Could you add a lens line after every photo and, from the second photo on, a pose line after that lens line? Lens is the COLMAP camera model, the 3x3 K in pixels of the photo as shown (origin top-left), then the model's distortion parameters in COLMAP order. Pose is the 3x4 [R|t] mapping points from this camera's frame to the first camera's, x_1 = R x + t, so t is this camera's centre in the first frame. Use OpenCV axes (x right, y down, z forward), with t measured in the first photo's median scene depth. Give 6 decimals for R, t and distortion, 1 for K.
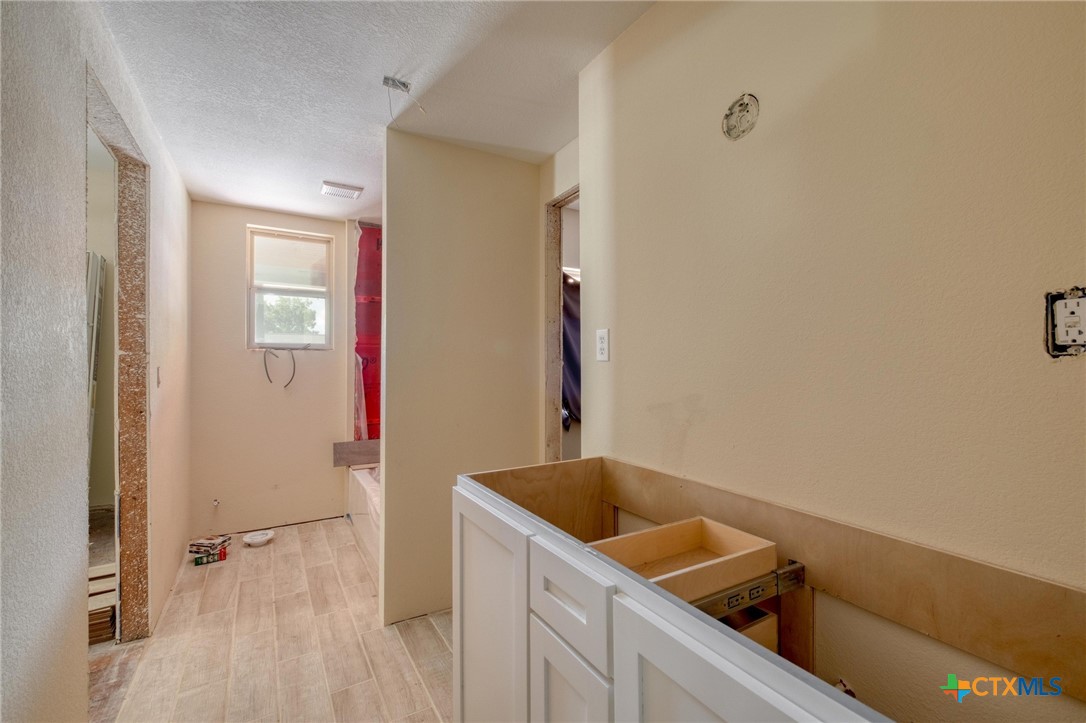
lens RADIAL K [[468.4, 0, 541.5], [0, 468.4, 367.5], [0, 0, 1]] dist [0.003739, -0.001437]
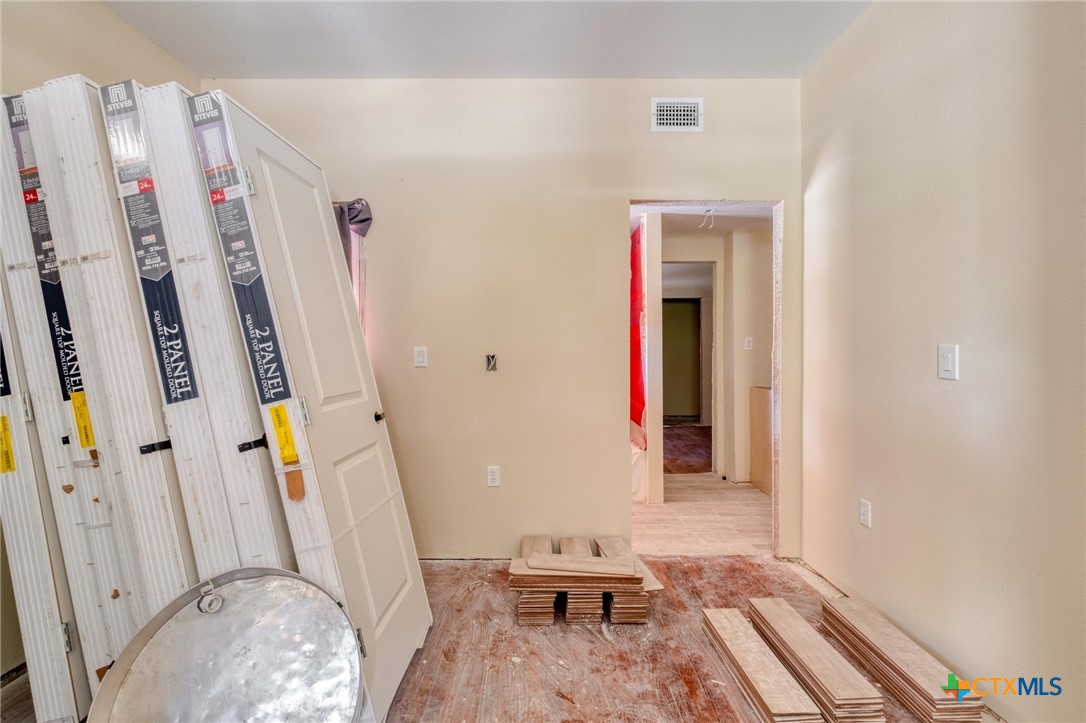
lens RADIAL K [[468.4, 0, 536.2], [0, 468.4, 356.3], [0, 0, 1]] dist [0.003739, -0.001437]
pose [[0.525872, -0.015534, 0.850422, -2.391250], [0.011511, 0.999872, 0.011146, -0.019513], [-0.850486, 0.003928, 0.525983, 0.569023]]
